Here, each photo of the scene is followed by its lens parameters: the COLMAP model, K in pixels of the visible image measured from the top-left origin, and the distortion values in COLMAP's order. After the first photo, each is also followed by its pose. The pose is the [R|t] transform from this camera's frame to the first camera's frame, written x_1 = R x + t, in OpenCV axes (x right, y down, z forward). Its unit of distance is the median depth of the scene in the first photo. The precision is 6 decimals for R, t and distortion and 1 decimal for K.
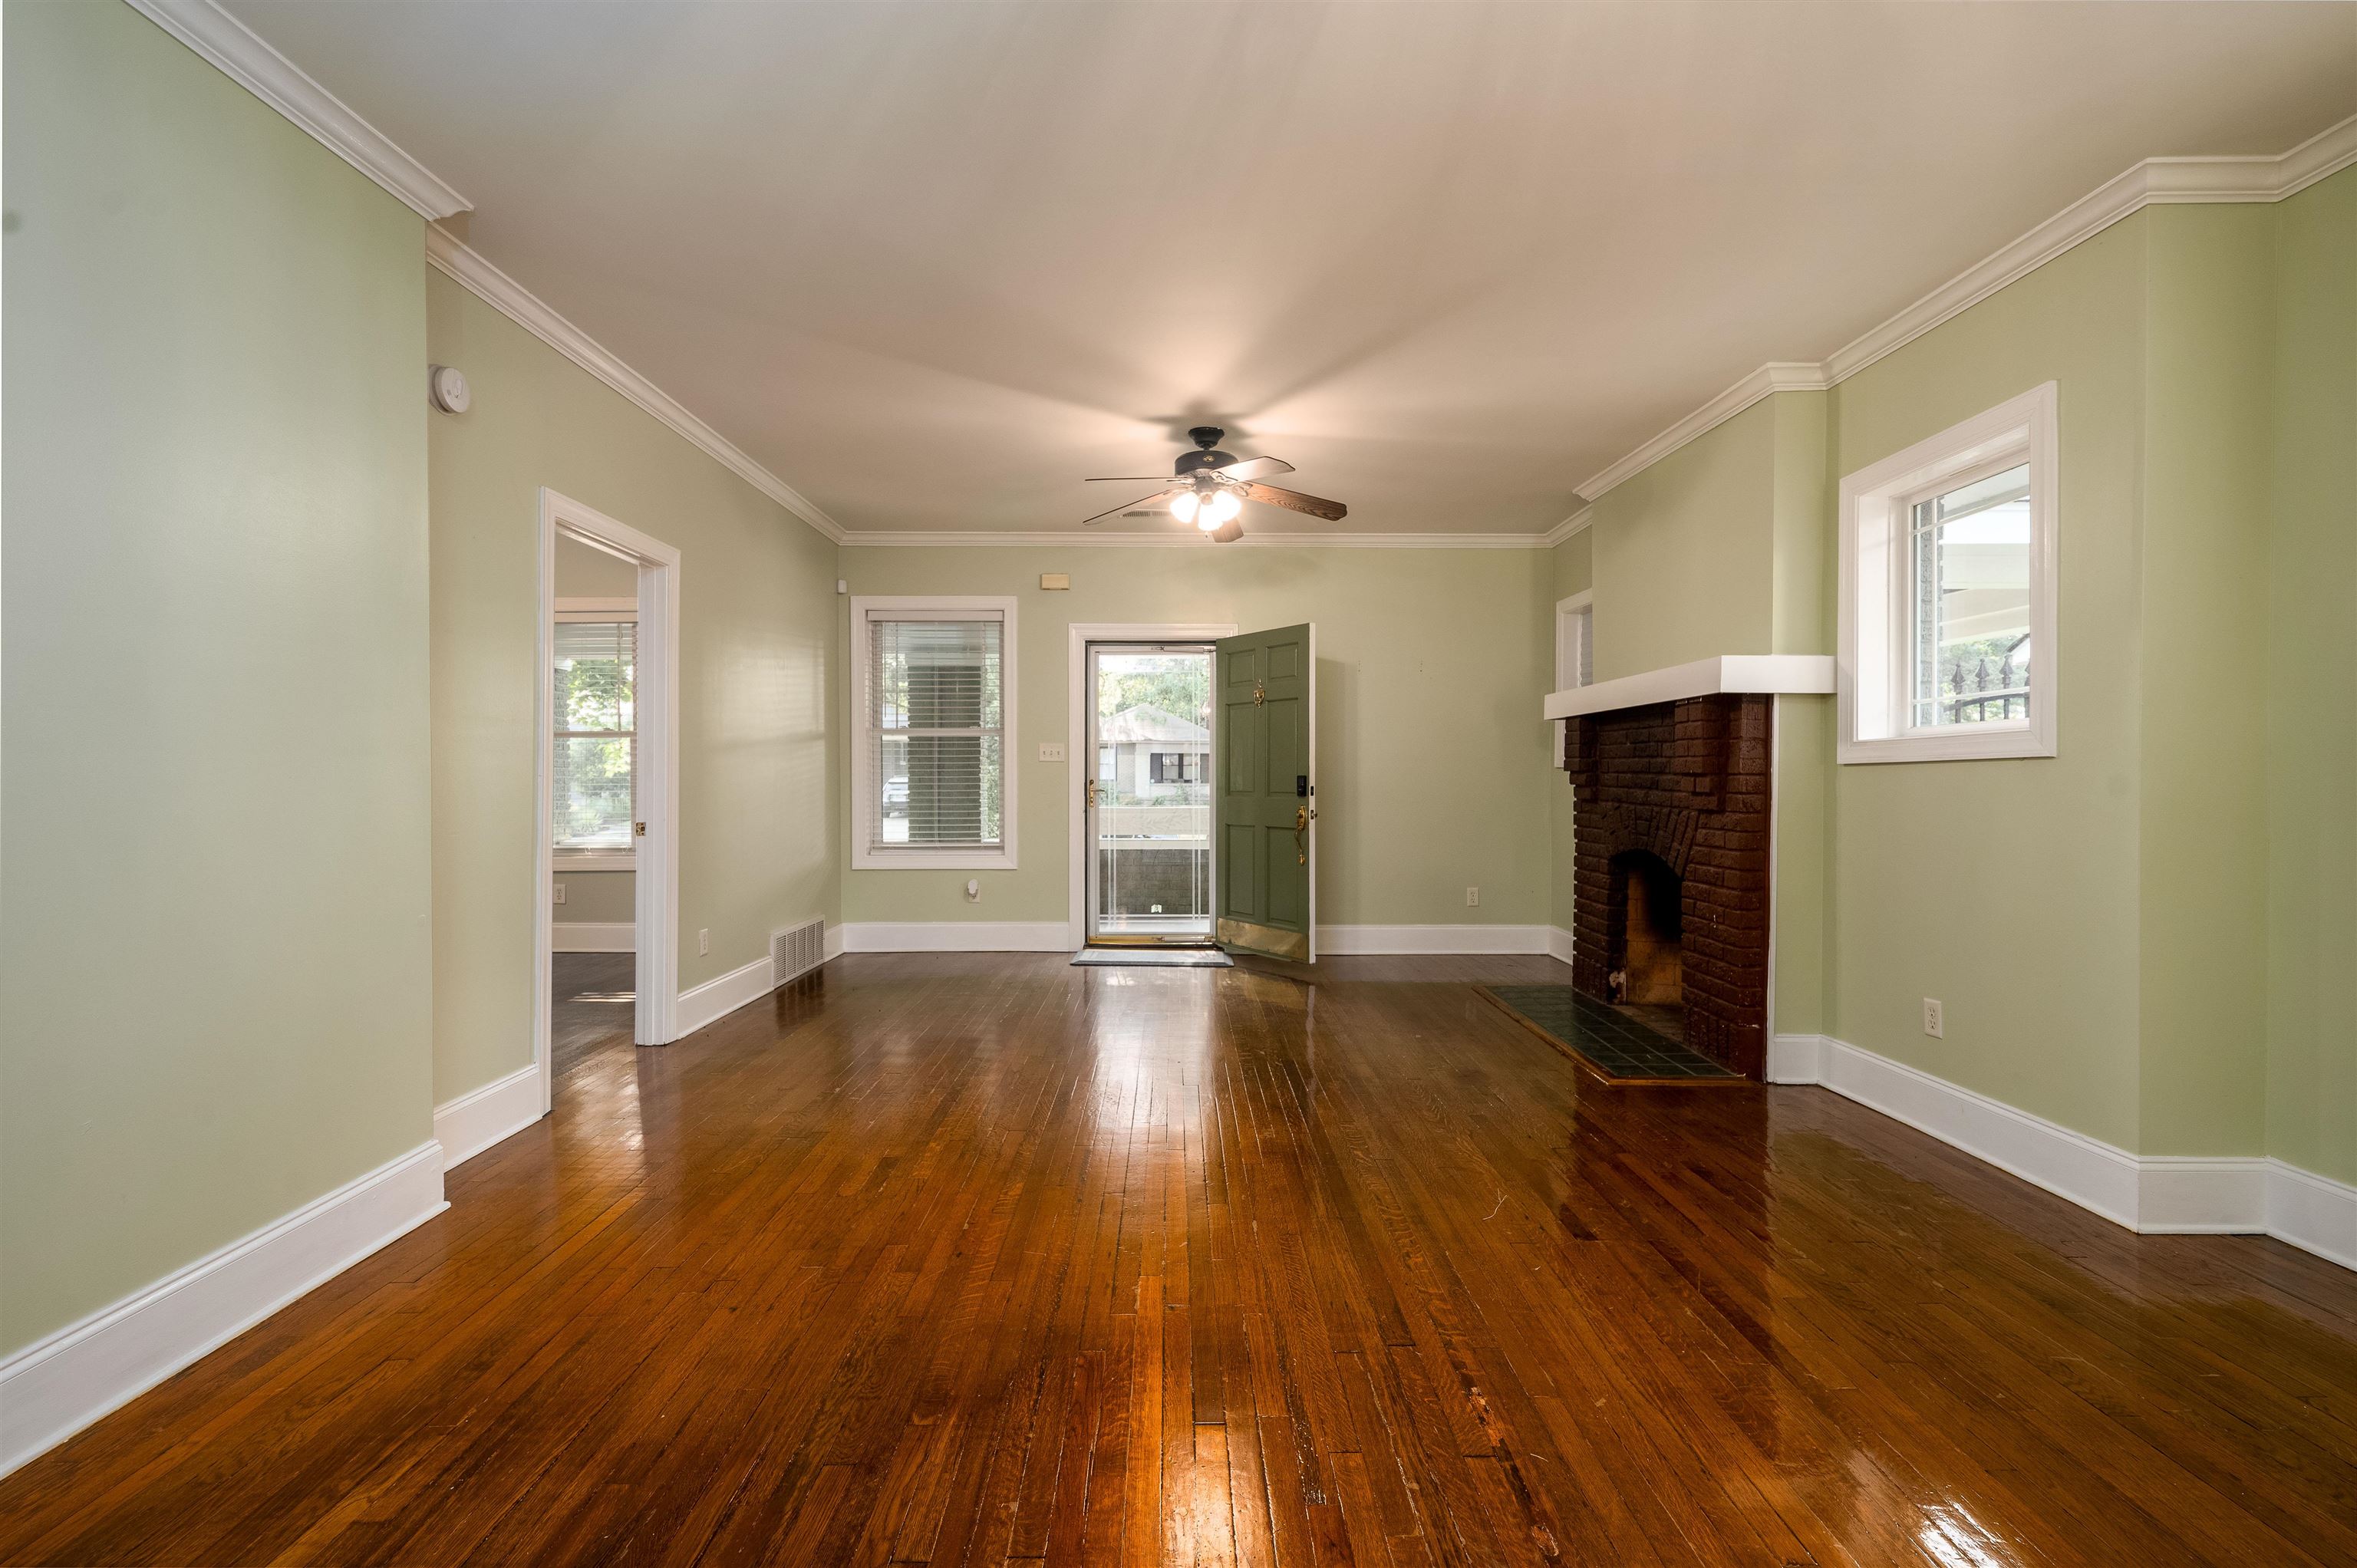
lens RADIAL K [[1025.8, 0, 1178.5], [0, 1025.8, 784.0], [0, 0, 1]] dist [0.001114, 0.000013]
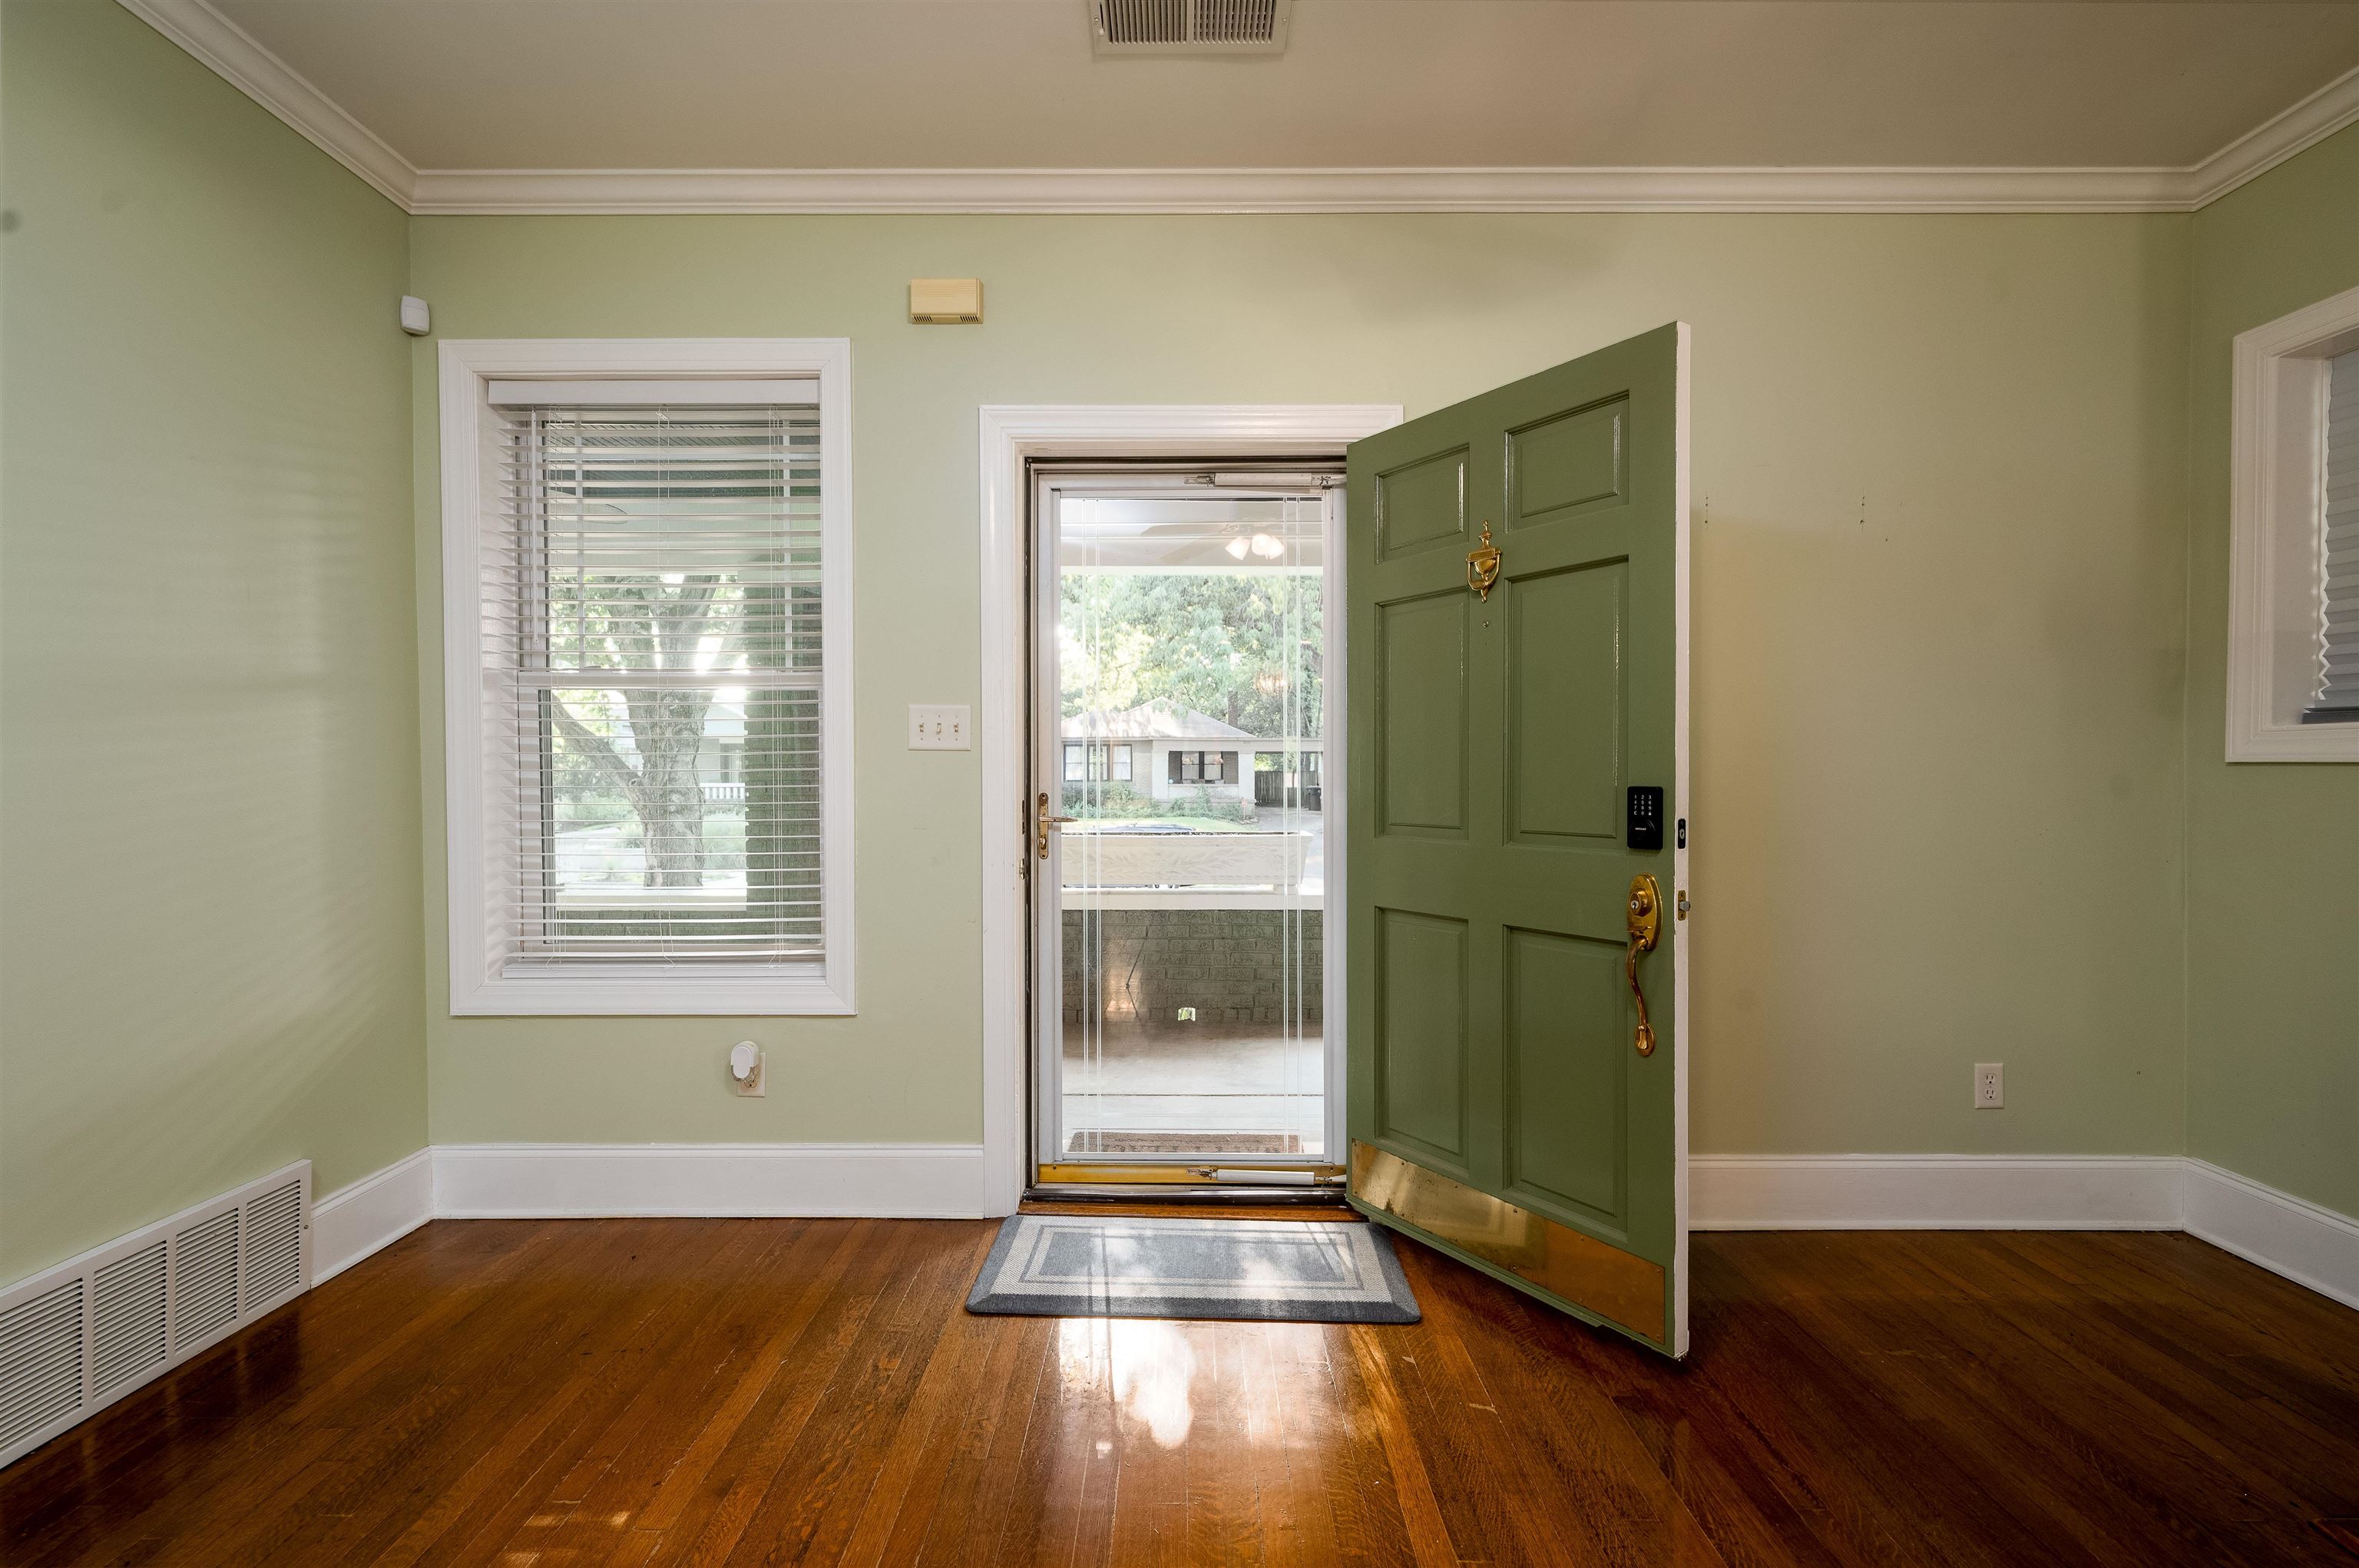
lens RADIAL K [[1026.8, 0, 1179.5], [0, 1026.8, 784.0], [0, 0, 1]] dist [0.001114, 0.000013]
pose [[0.999878, -0.001760, -0.015521, -0.023122], [0.001764, 0.999998, 0.000227, -0.008422], [0.015520, -0.000254, 0.999880, 0.601950]]
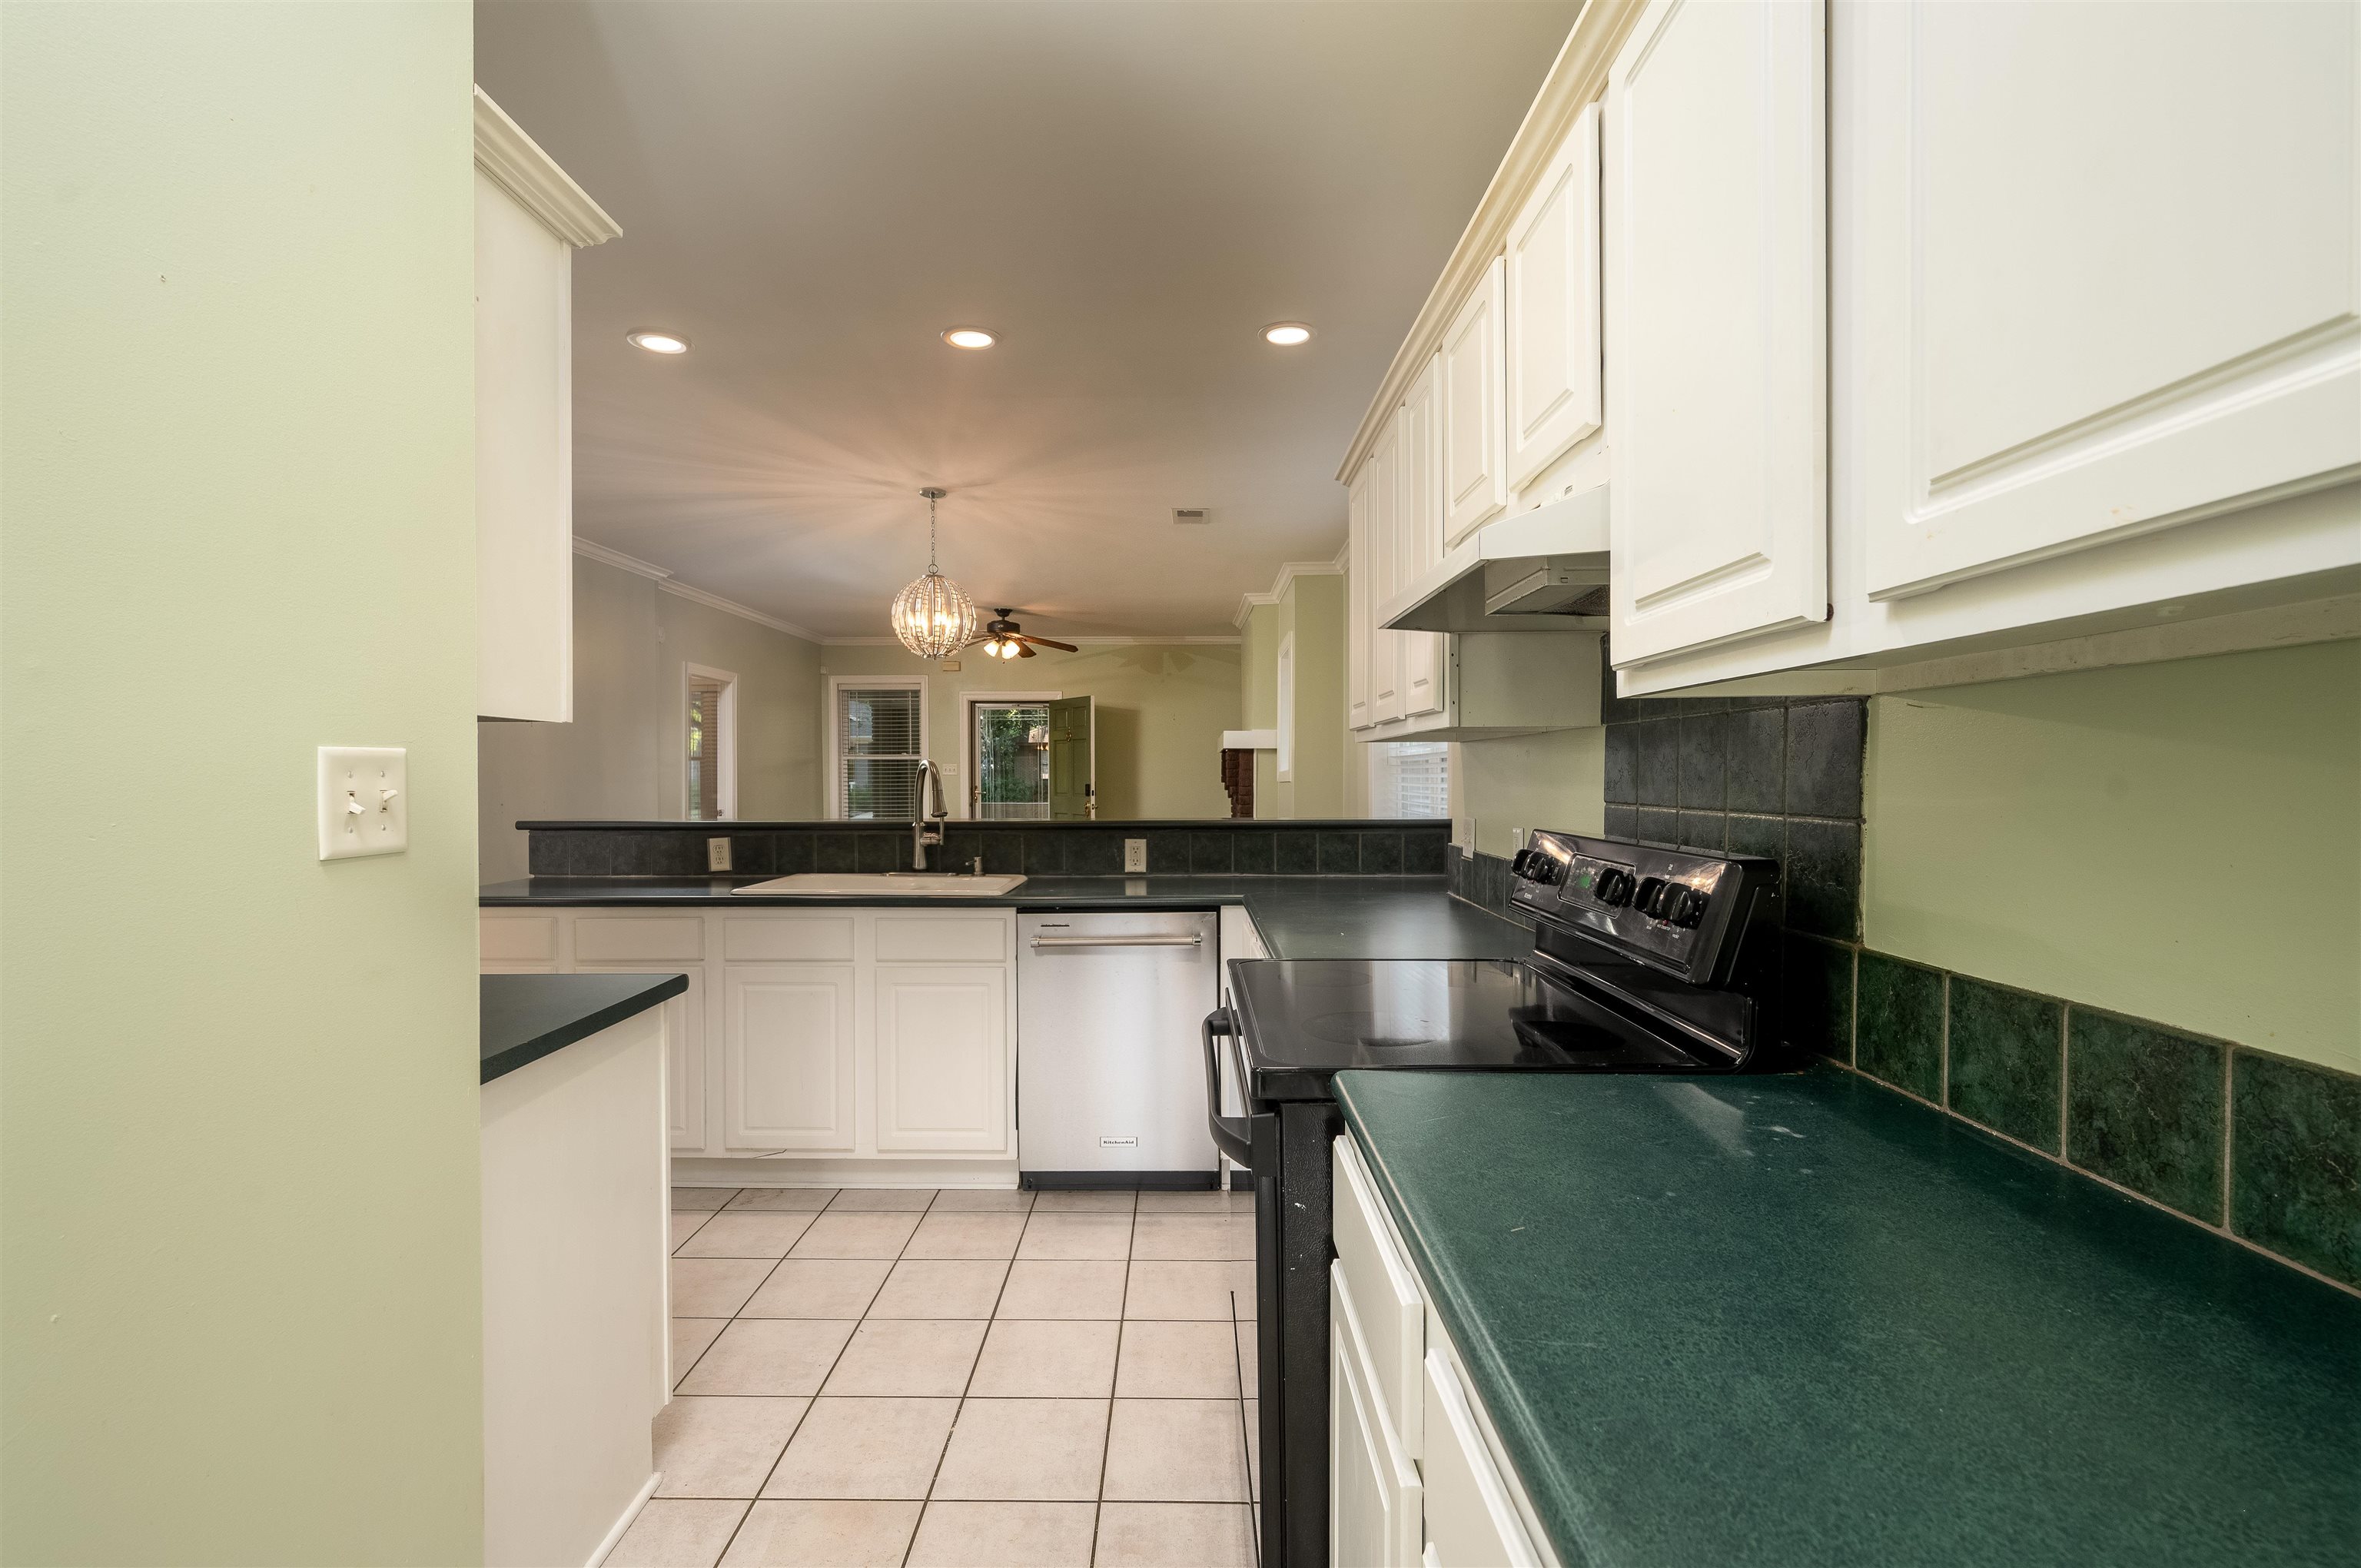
lens RADIAL K [[1027.7, 0, 1180.5], [0, 1027.7, 784.0], [0, 0, 1]] dist [0.001114, 0.000013]
pose [[0.999973, -0.001343, -0.007184, 0.262885], [0.001359, 0.999996, 0.002295, -0.011066], [0.007181, -0.002305, 0.999972, -0.662954]]
